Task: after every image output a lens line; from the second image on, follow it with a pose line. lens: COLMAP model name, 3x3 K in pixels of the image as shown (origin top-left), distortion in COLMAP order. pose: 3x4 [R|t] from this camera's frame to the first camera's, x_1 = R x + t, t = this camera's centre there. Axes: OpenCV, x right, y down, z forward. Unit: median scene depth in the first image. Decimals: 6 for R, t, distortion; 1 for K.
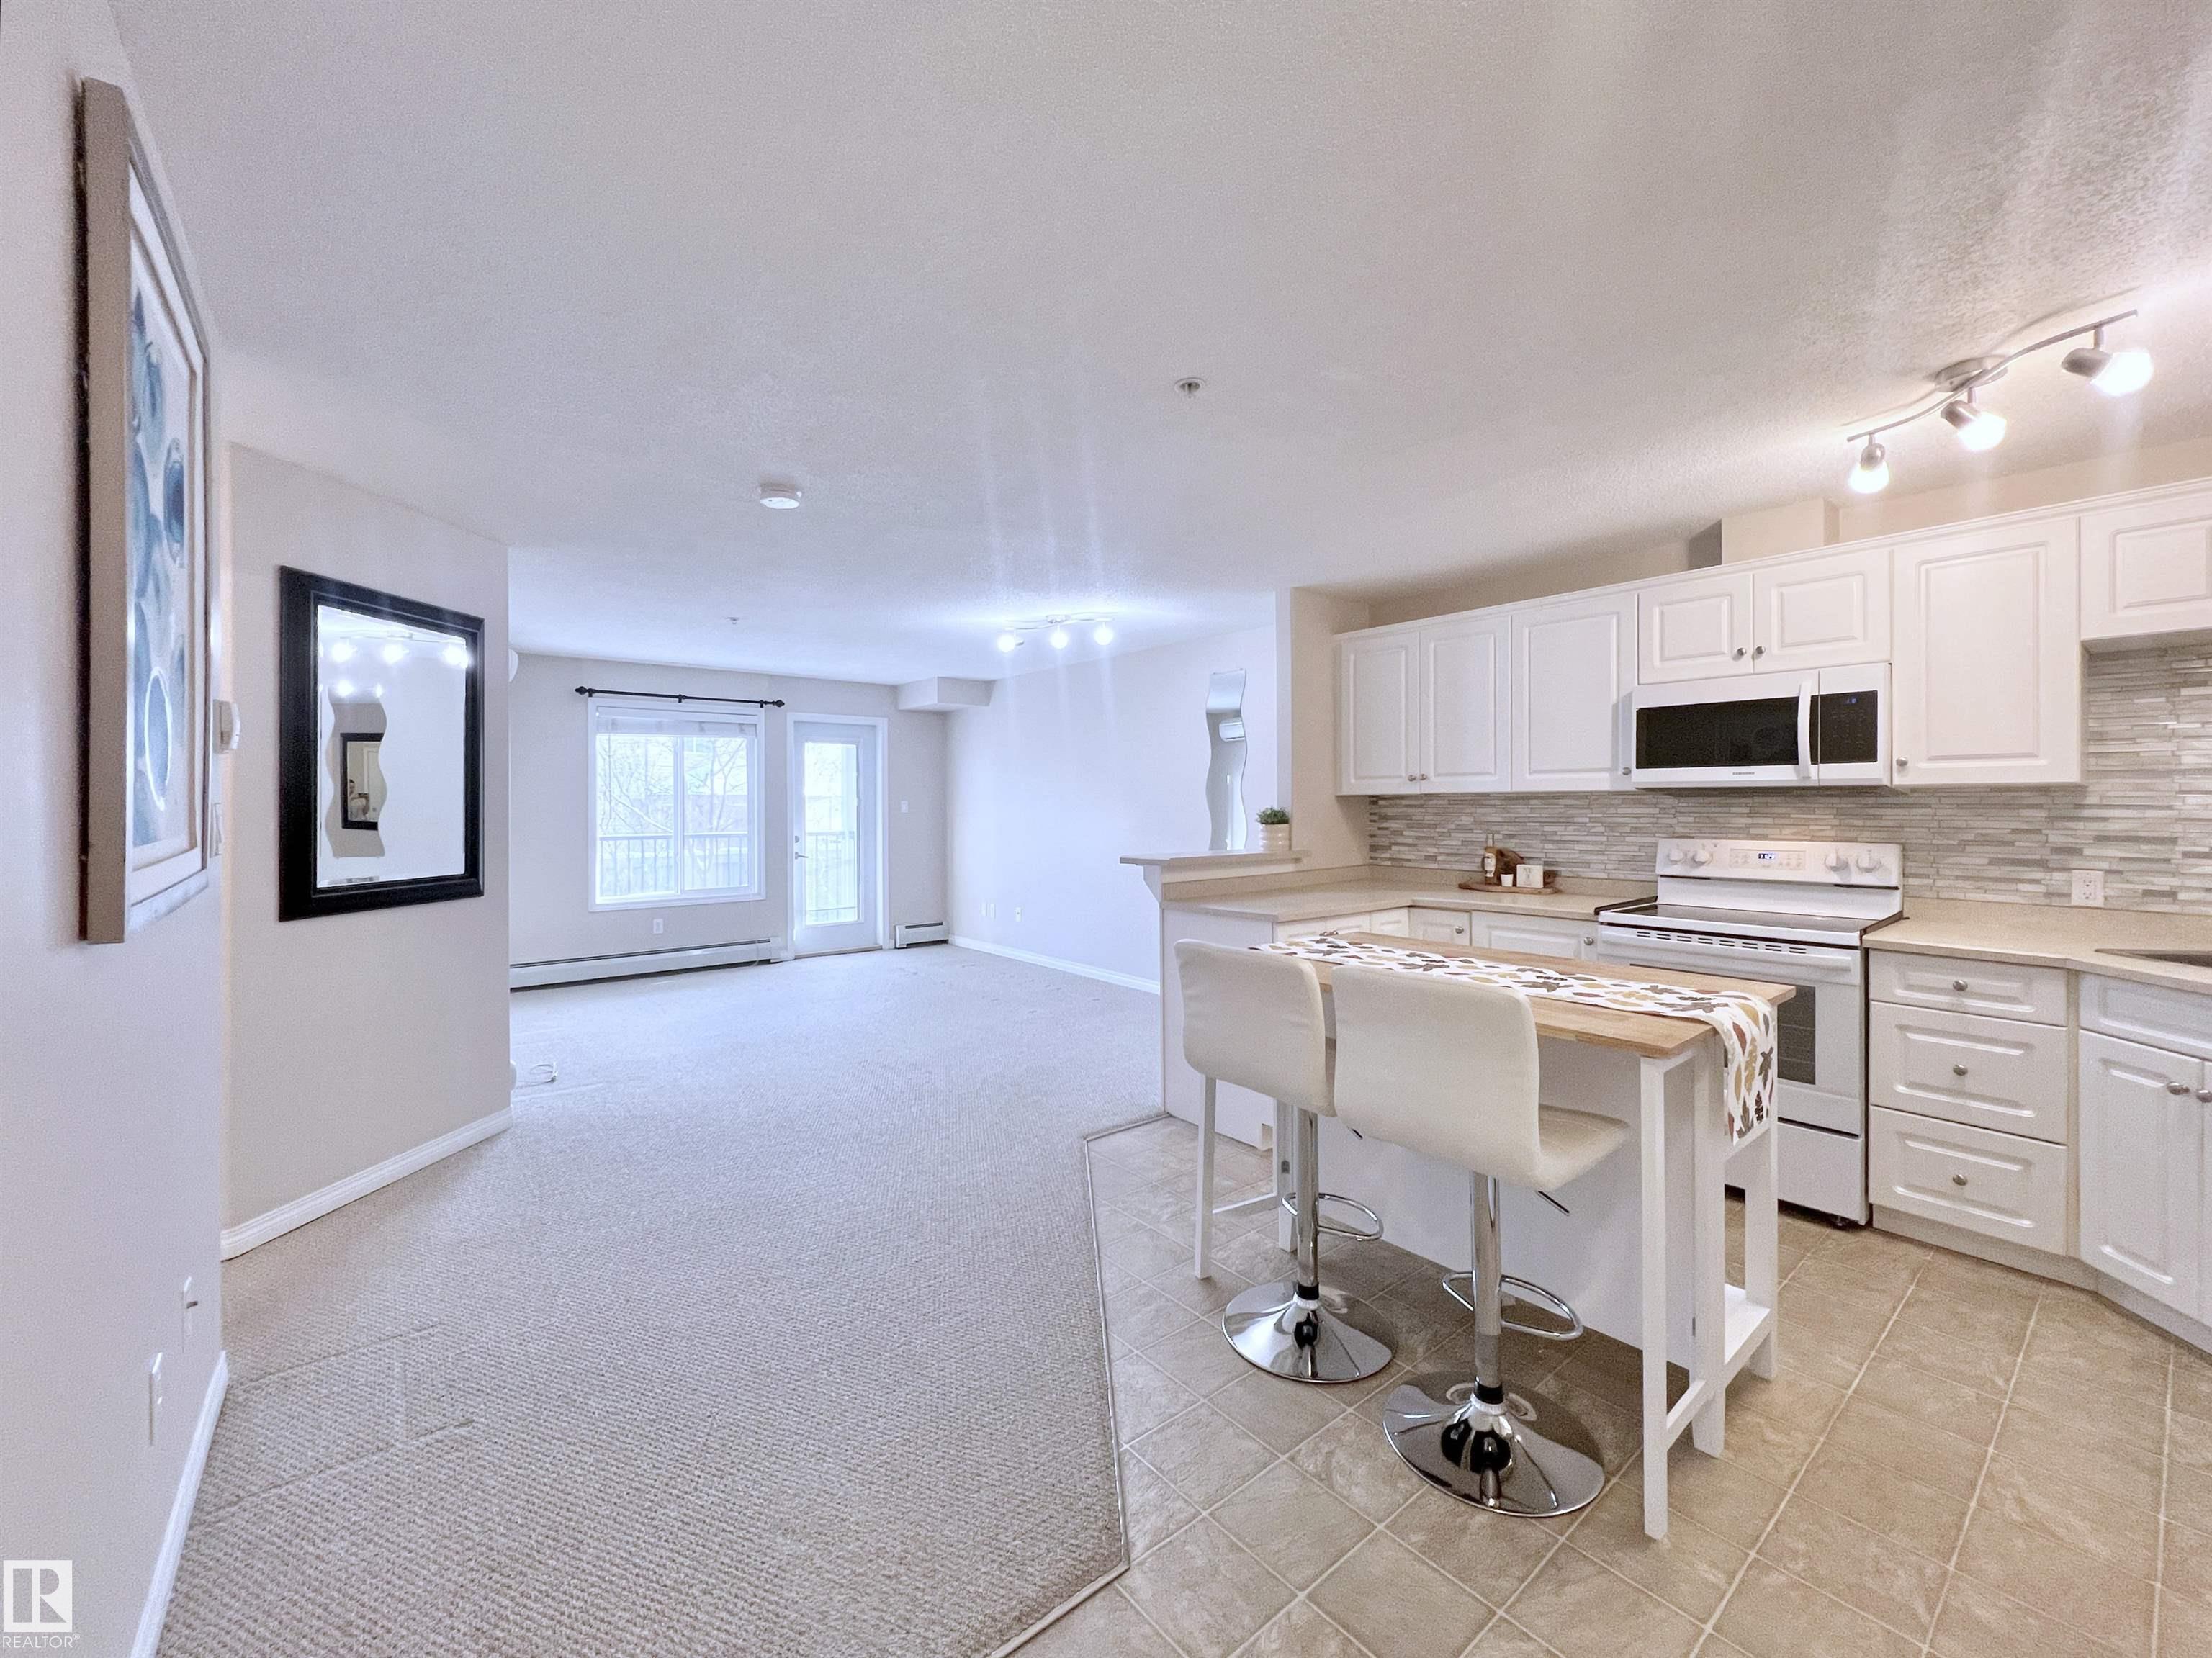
lens RADIAL K [[889.3, 0, 1102.0], [0, 889.3, 805.1], [0, 0, 1]] dist [-0.004009, 0.000152]
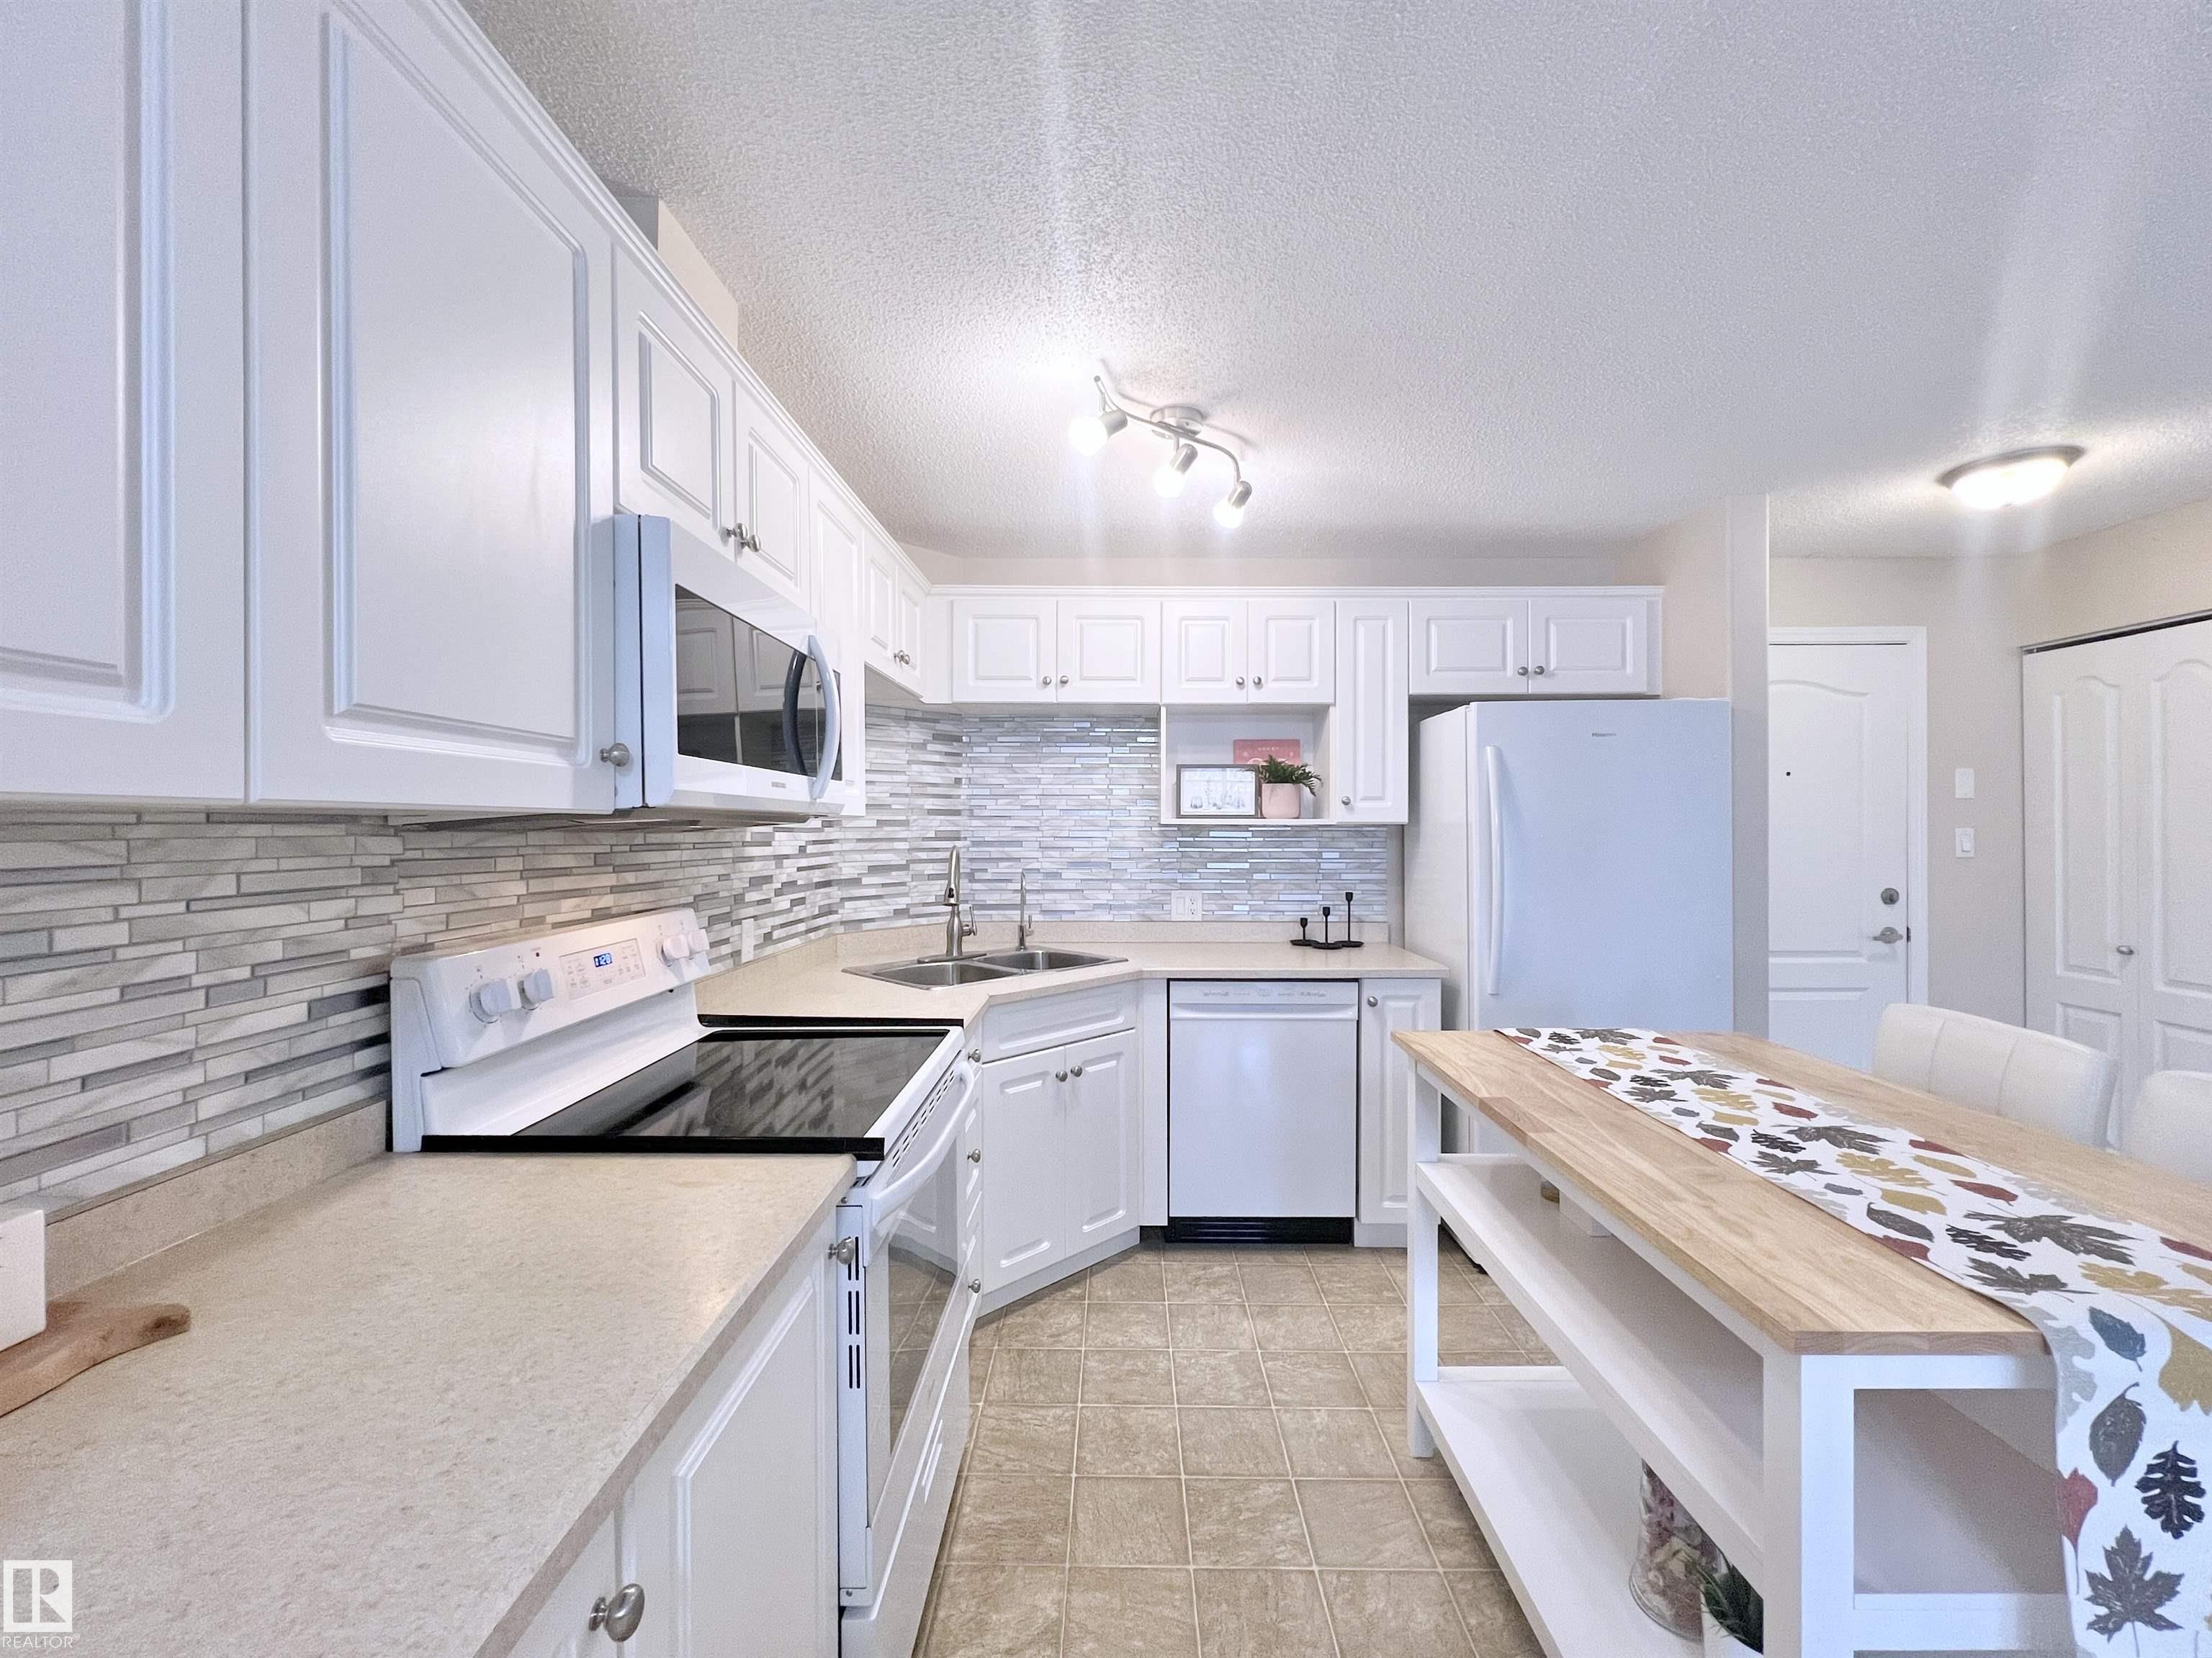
lens RADIAL K [[889.3, 0, 1103.3], [0, 889.3, 827.7], [0, 0, 1]] dist [-0.004009, 0.000152]
pose [[-0.768432, 0.004896, 0.639913, 0.193818], [0.005641, 0.999984, -0.000877, -0.007781], [-0.639907, 0.002936, -0.768447, 0.927404]]
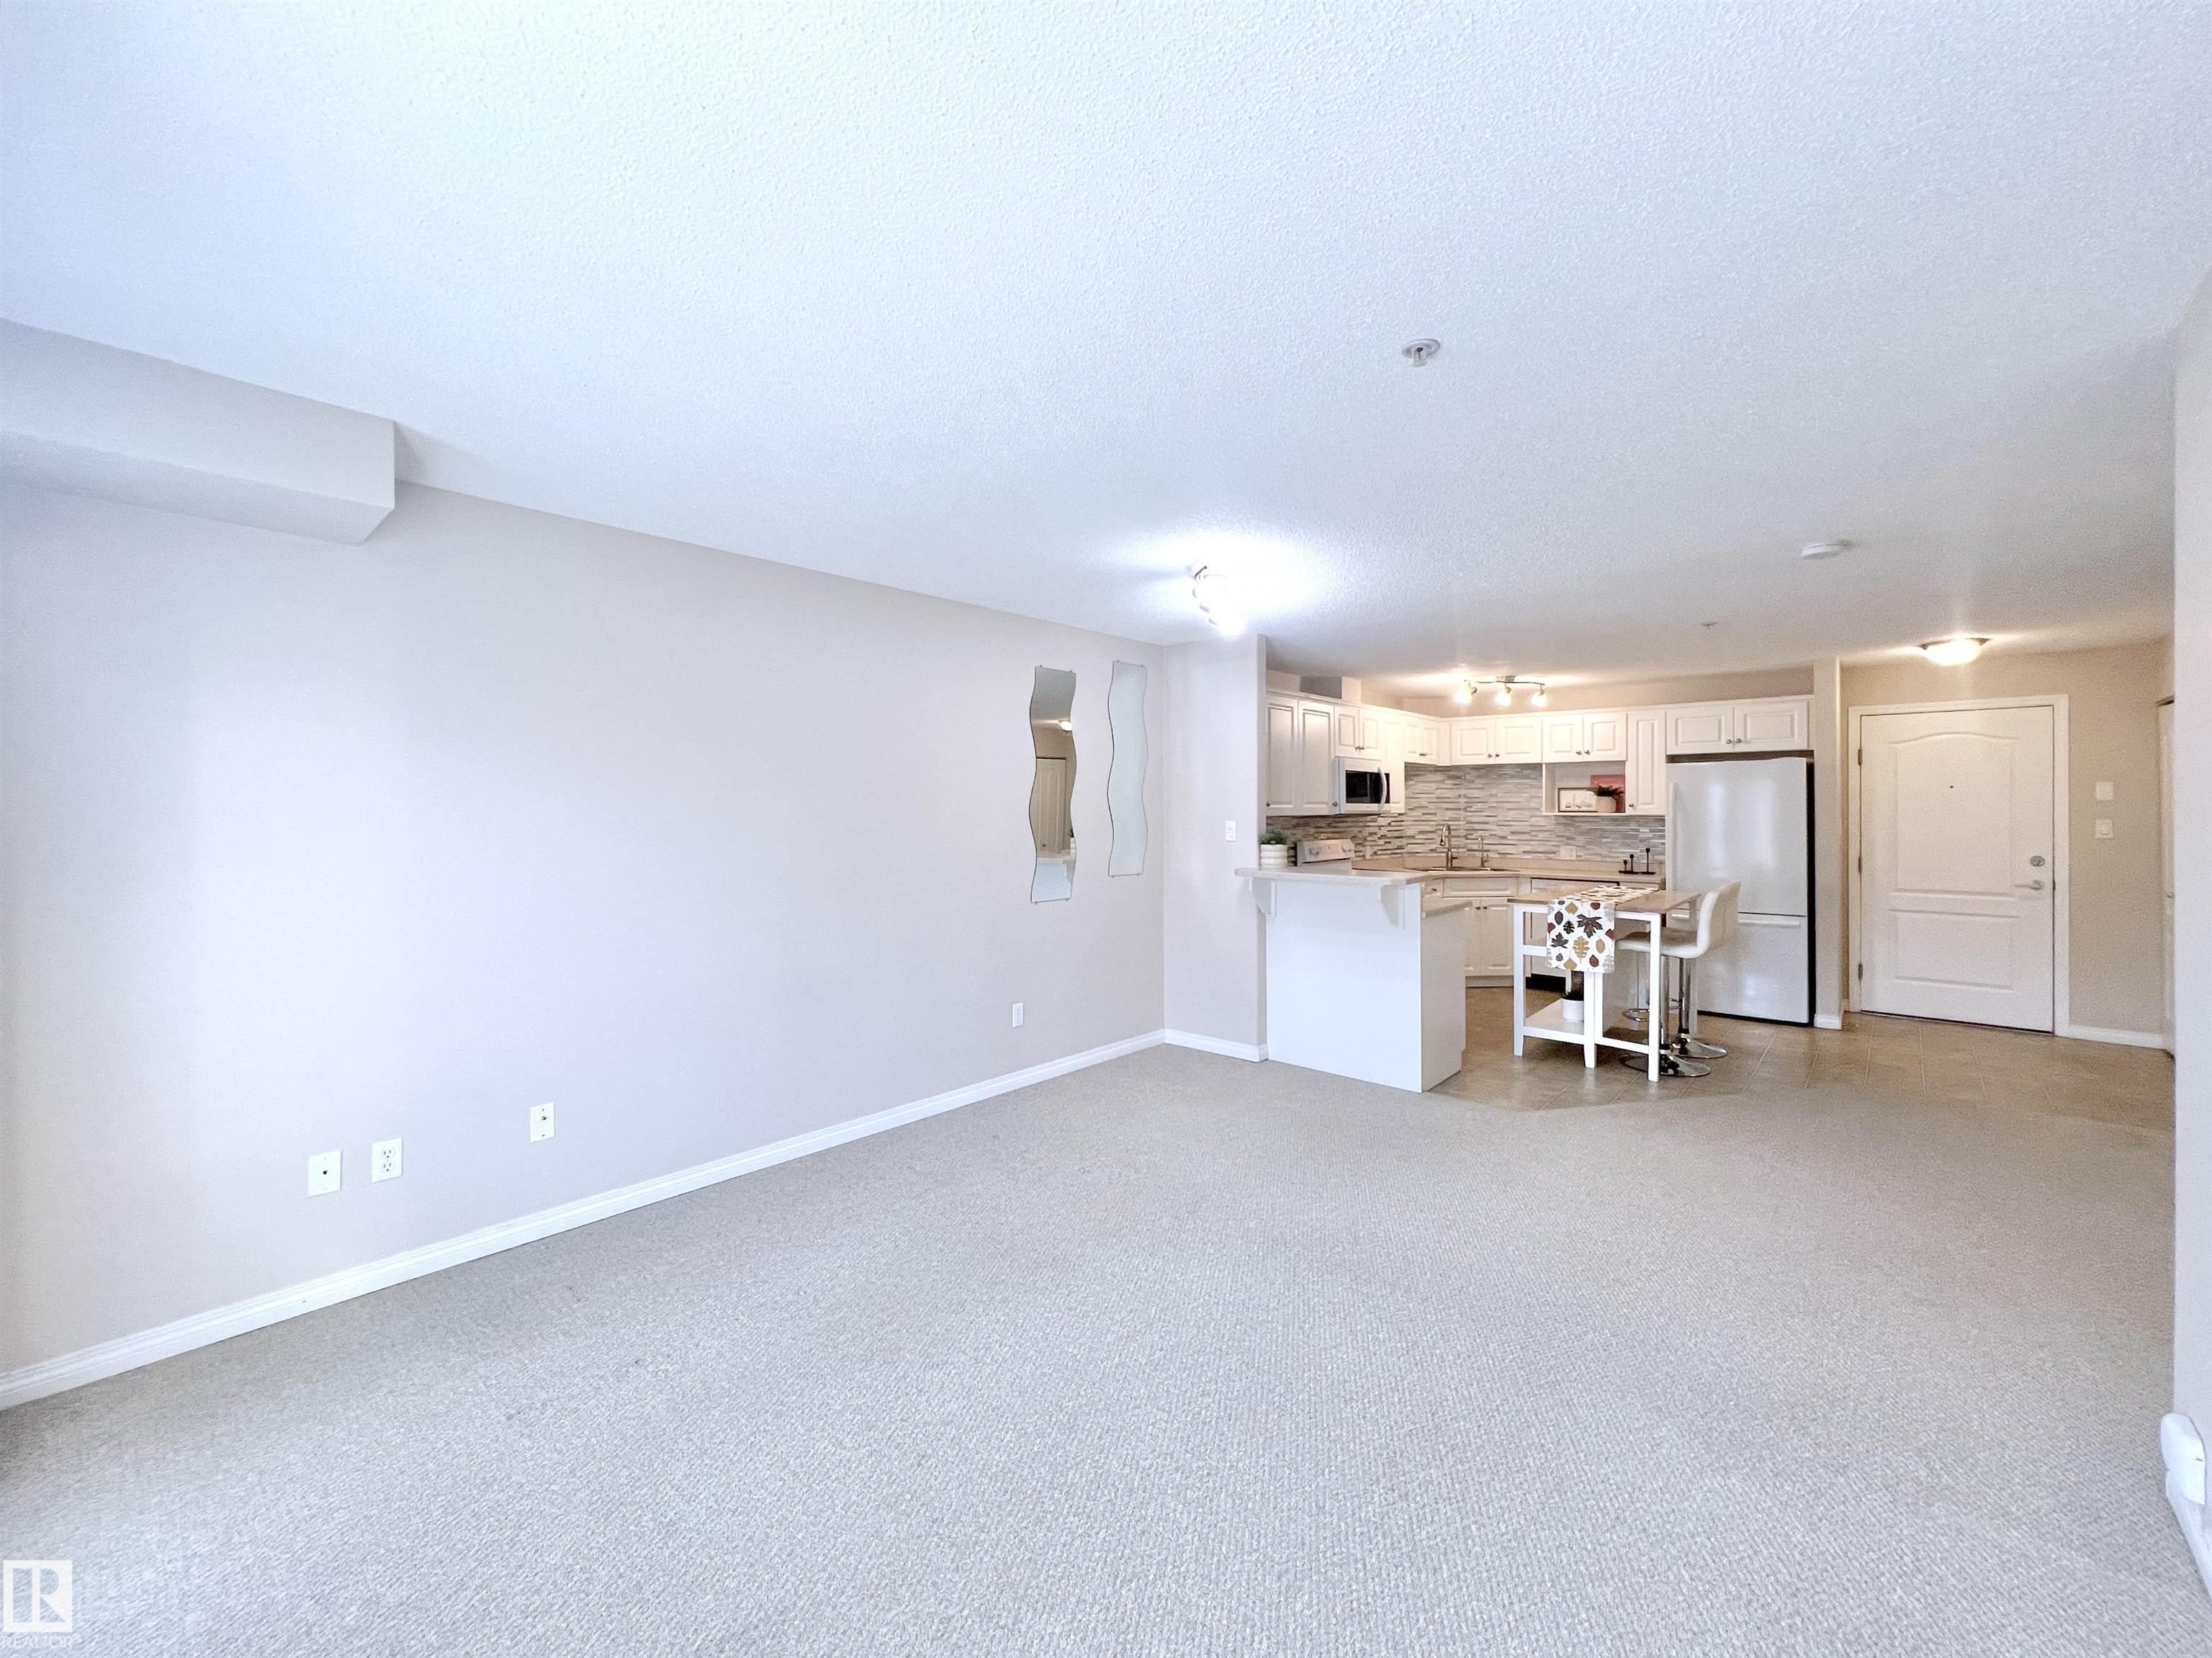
lens RADIAL K [[889.3, 0, 1096.9], [0, 889.3, 806.3], [0, 0, 1]] dist [-0.004009, 0.000152]
pose [[-0.151829, 0.005262, 0.988393, -0.906224], [0.003546, 0.999982, -0.004779, -0.022238], [-0.988400, 0.002780, -0.151845, 1.424614]]
